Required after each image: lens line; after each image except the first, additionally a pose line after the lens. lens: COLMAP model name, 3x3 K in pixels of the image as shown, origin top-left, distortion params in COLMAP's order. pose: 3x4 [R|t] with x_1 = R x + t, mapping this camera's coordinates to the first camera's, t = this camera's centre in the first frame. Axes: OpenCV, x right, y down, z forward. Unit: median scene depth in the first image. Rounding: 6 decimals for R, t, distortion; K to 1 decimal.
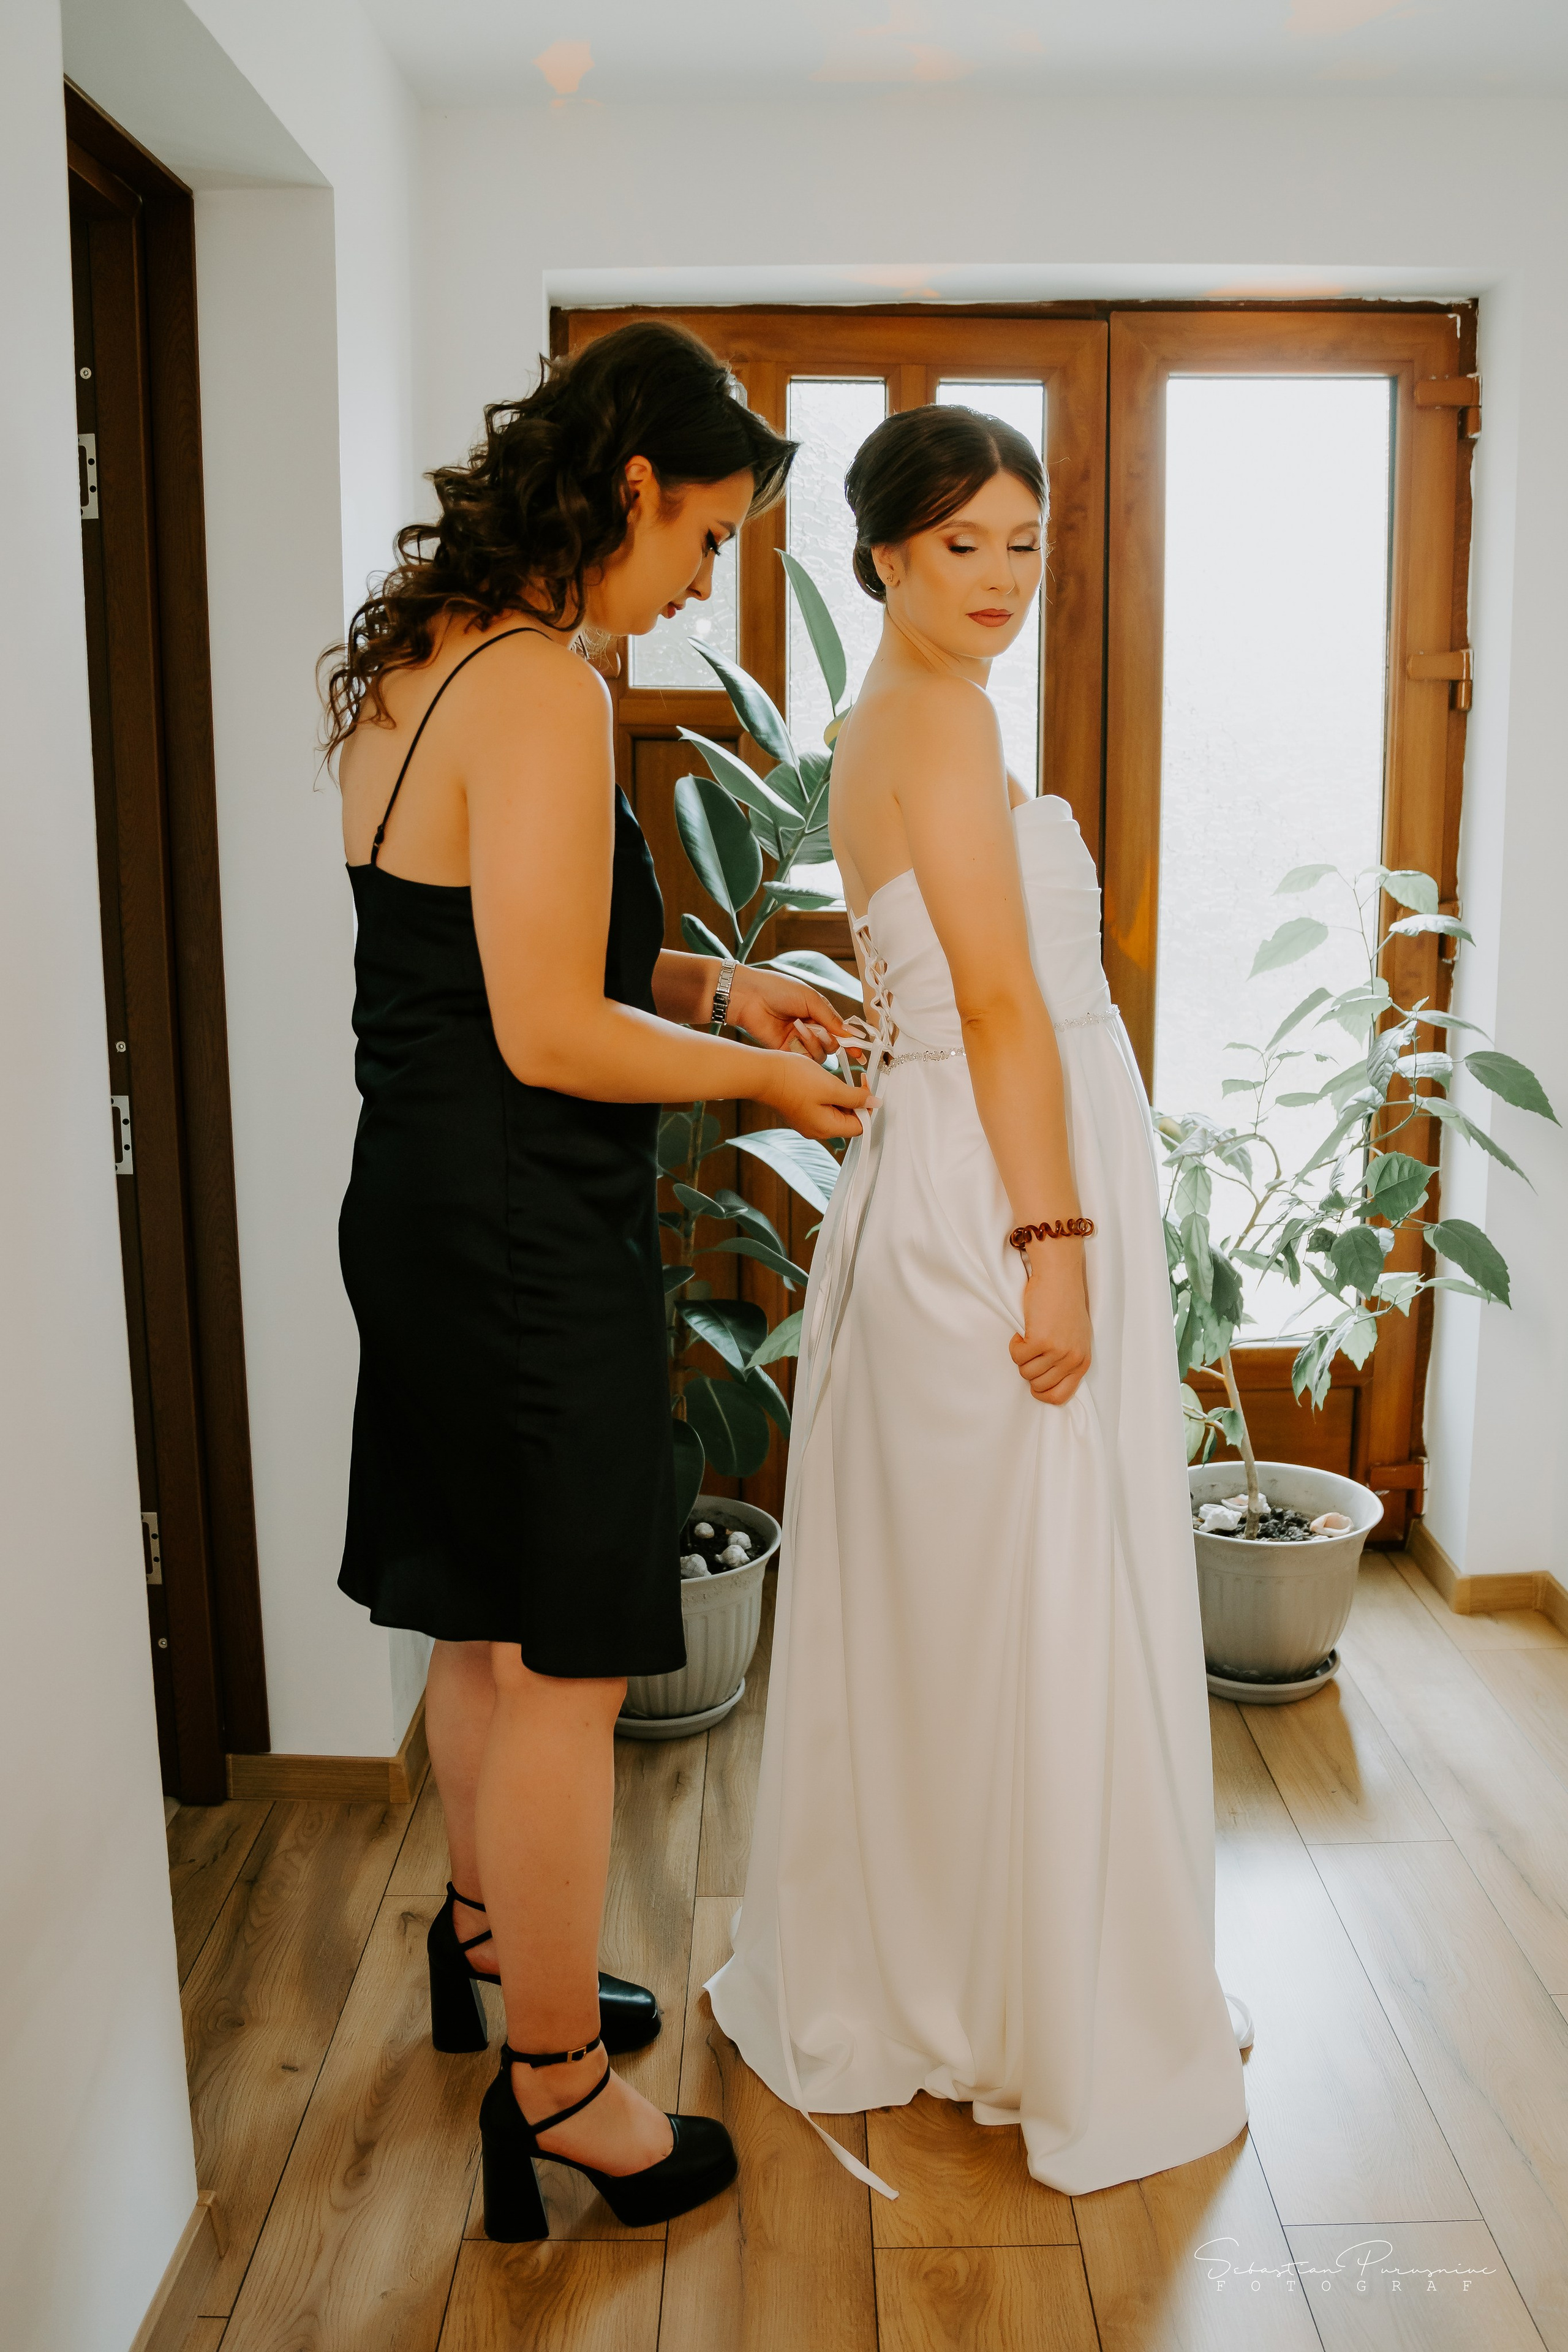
lens RADIAL K [[1918.6, 0, 785.1], [0, 1918.6, 1176.4], [0, 0, 1]] dist [-0.136227, 0.079354]
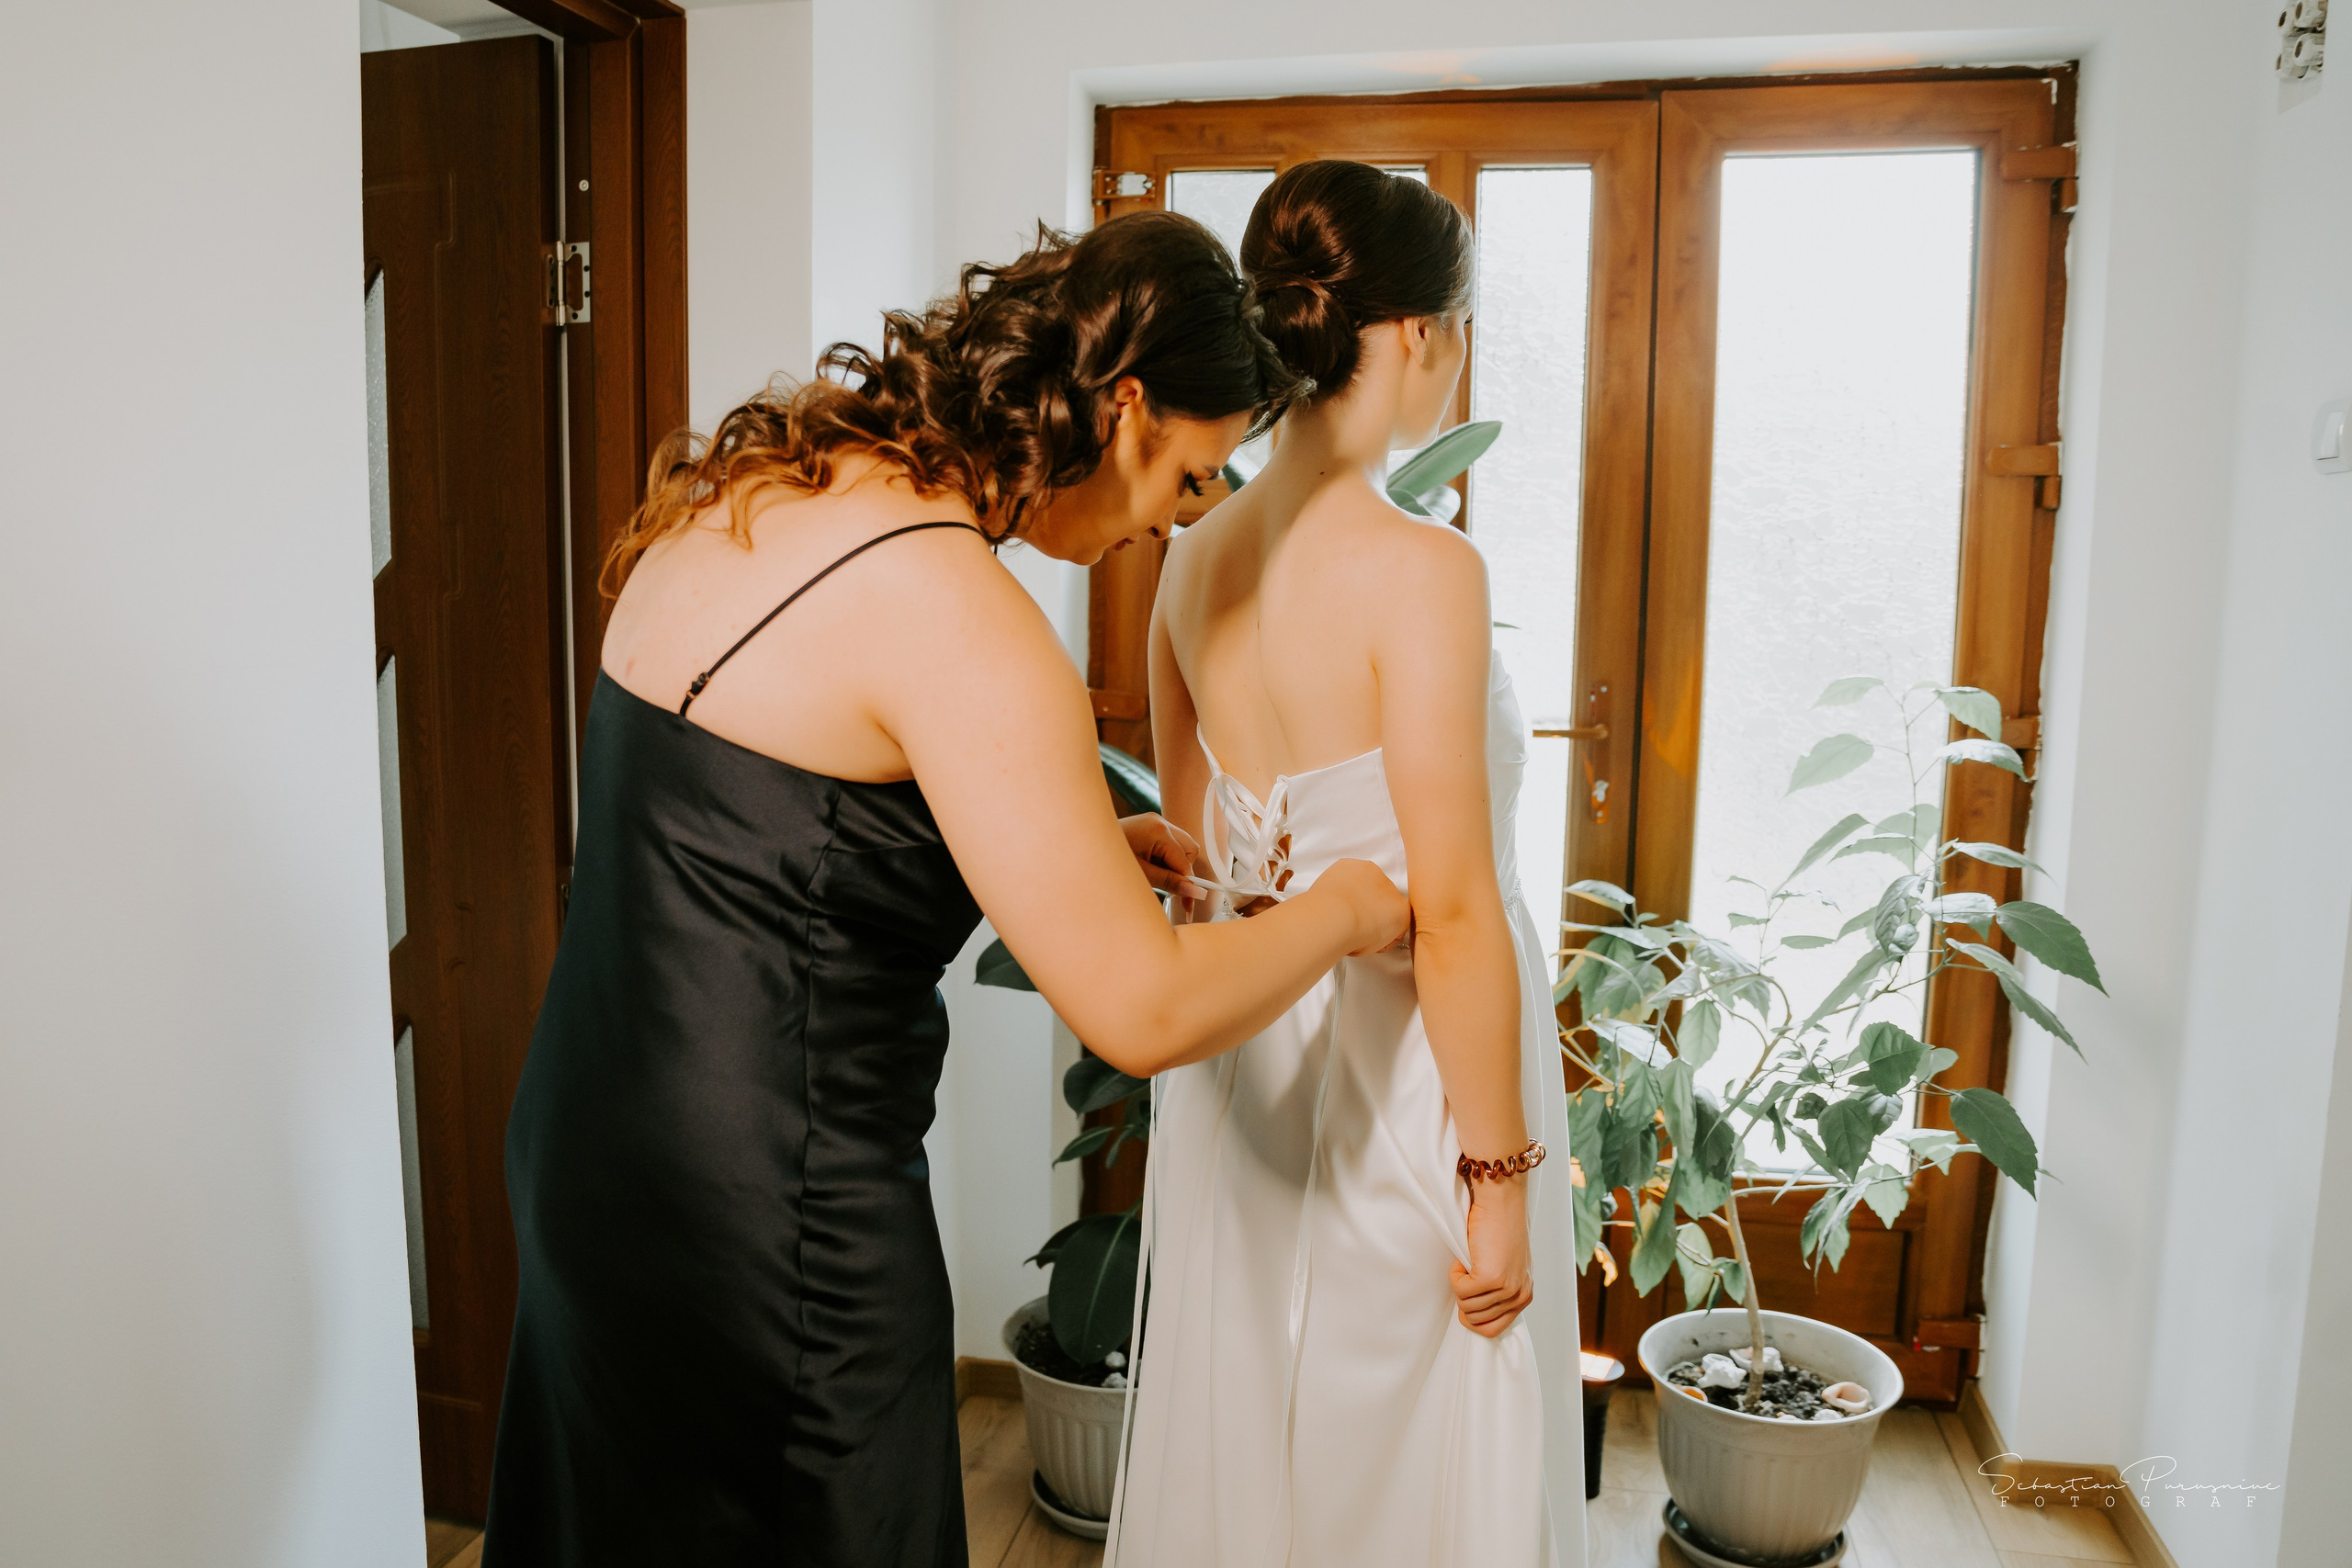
lens RADIAL K [[1752.3, 0, 1109.4], [0, 1752.3, 783.9], [0, 0, 1]] dist [-0.118671, 0.064183]
pose [[0.973462, 0.046078, -0.224162, 0.110915], [-0.057758, 0.997278, -0.045827, -0.051771], [0.221441, 0.057558, 0.973474, 0.103733]]
